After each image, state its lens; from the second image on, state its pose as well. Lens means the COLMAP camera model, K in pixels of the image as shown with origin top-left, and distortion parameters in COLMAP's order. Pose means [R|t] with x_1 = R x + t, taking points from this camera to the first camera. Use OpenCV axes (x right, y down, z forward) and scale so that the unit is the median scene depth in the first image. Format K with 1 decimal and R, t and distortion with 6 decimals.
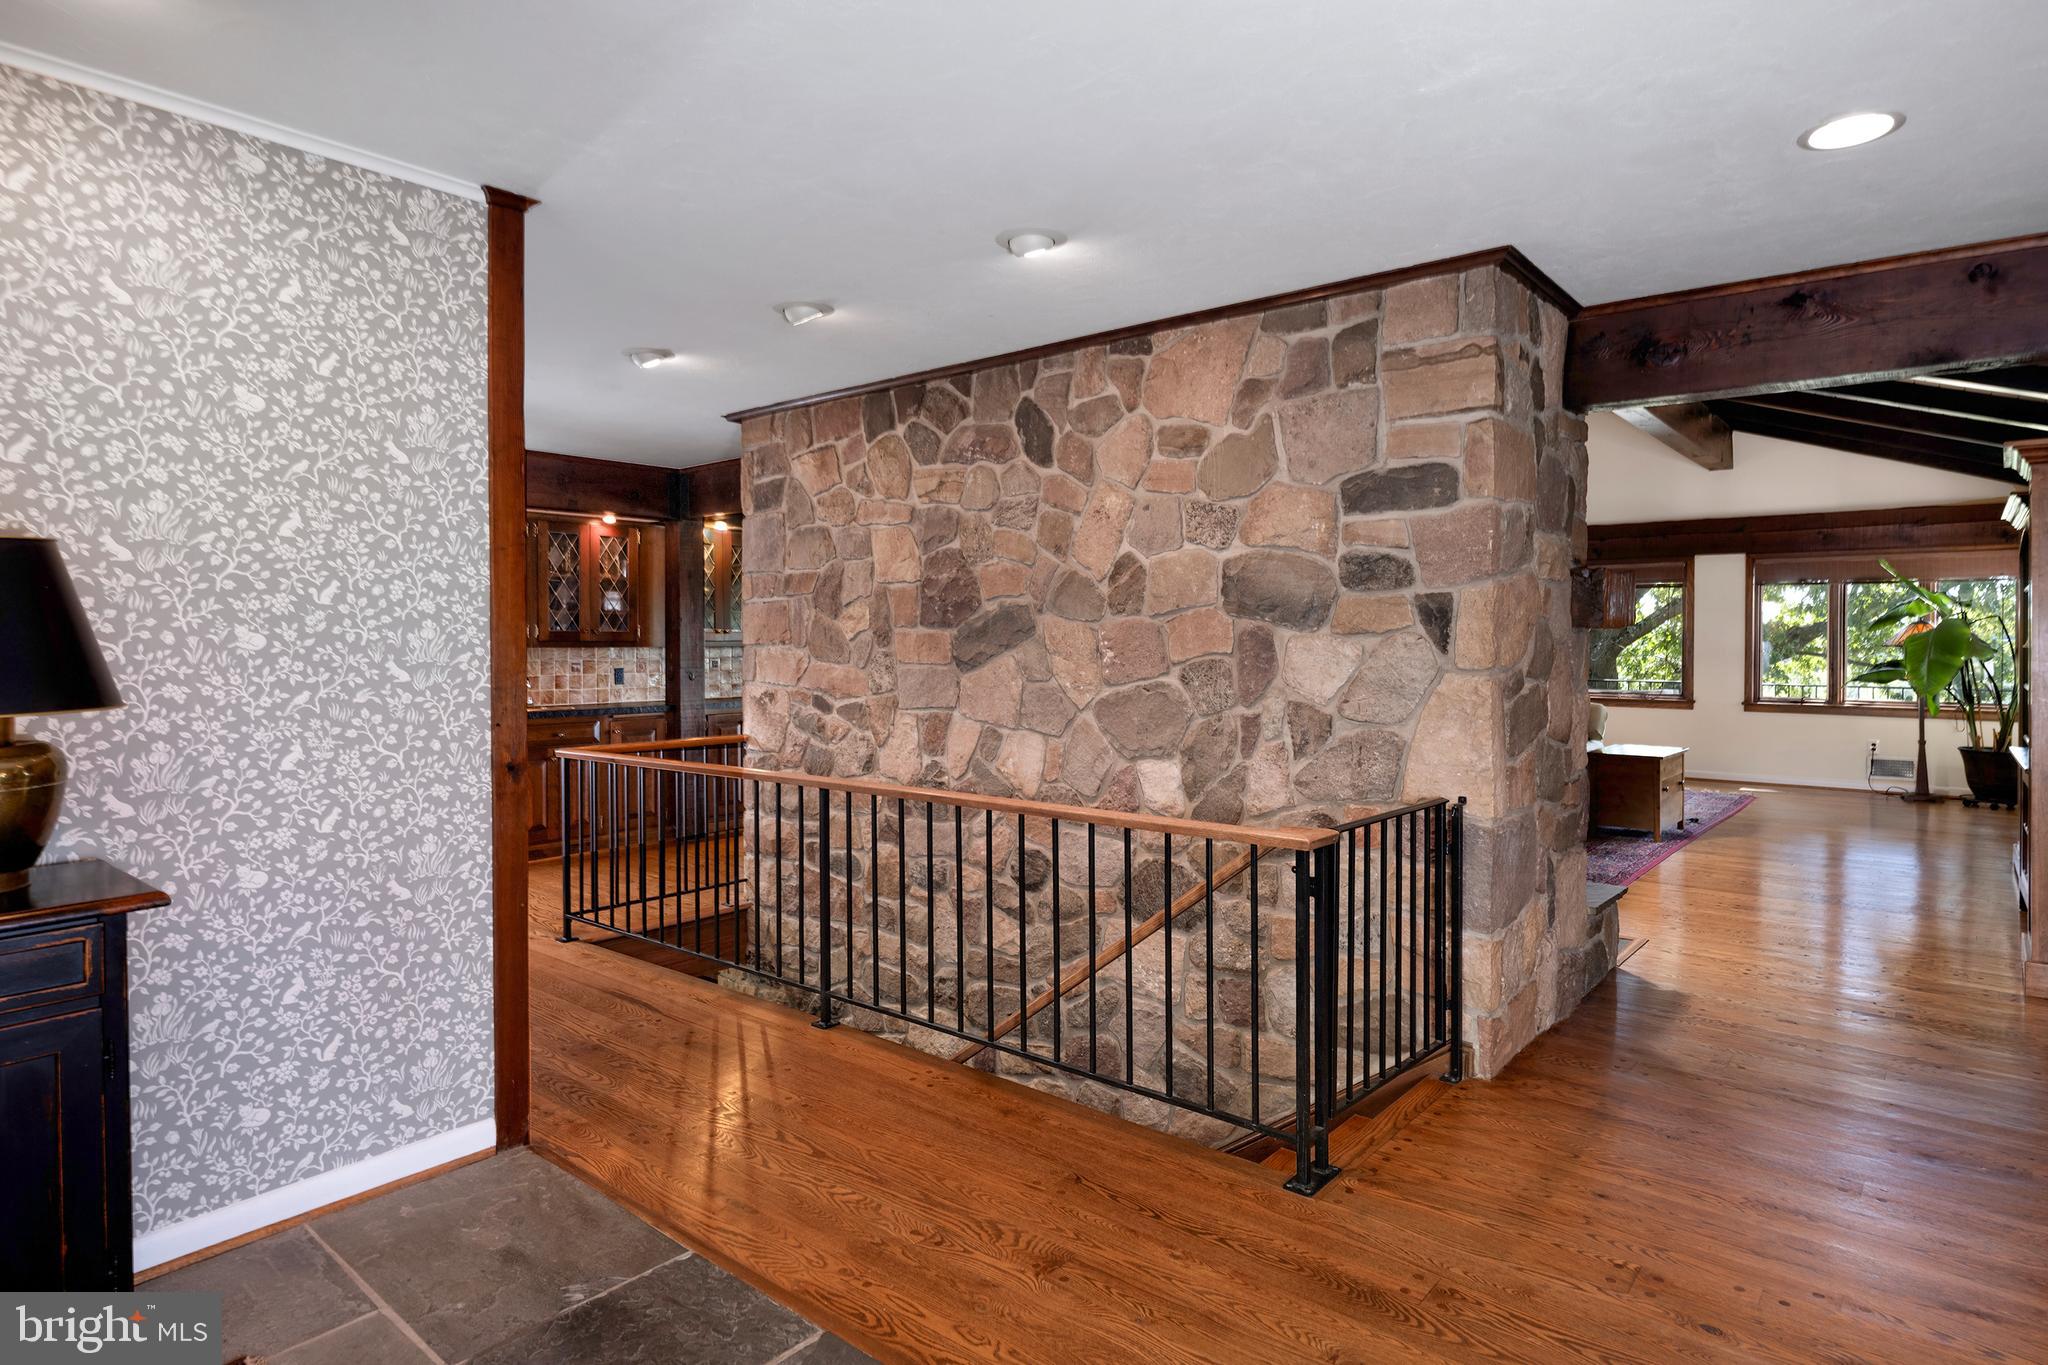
lens RADIAL K [[1137.1, 0, 1032.1], [0, 1137.1, 661.0], [0, 0, 1]] dist [-0.001479, -0.000259]
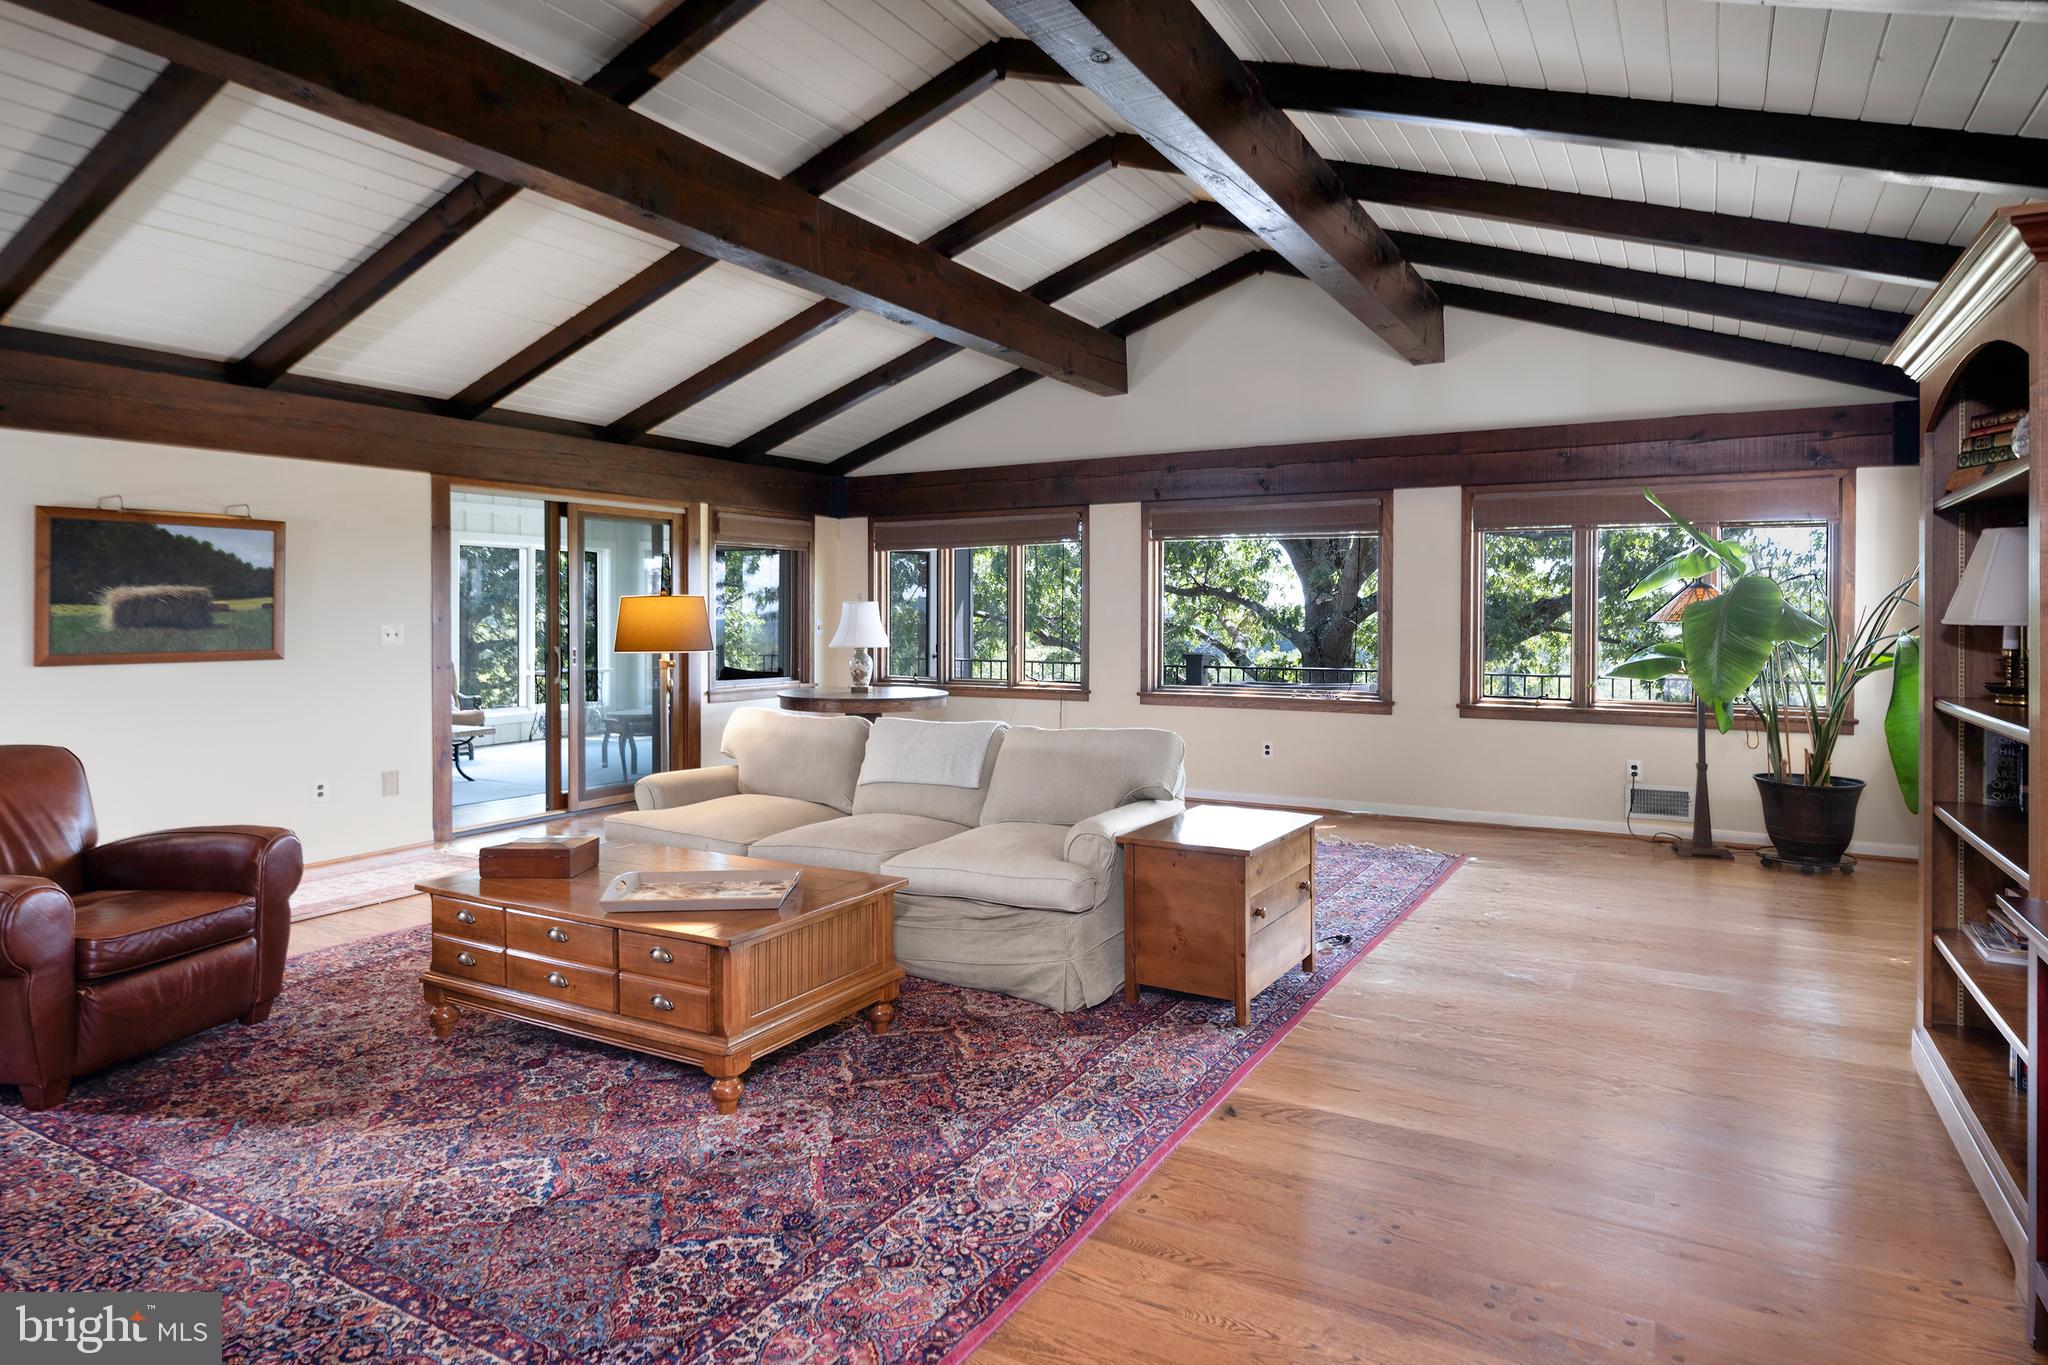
lens RADIAL K [[1137.1, 0, 999.8], [0, 1137.1, 637.4], [0, 0, 1]] dist [-0.001479, -0.000259]
pose [[0.990373, -0.002554, 0.138398, 0.281026], [0.002553, 0.999997, 0.000183, -0.004463], [-0.138398, 0.000172, 0.990377, 0.393565]]
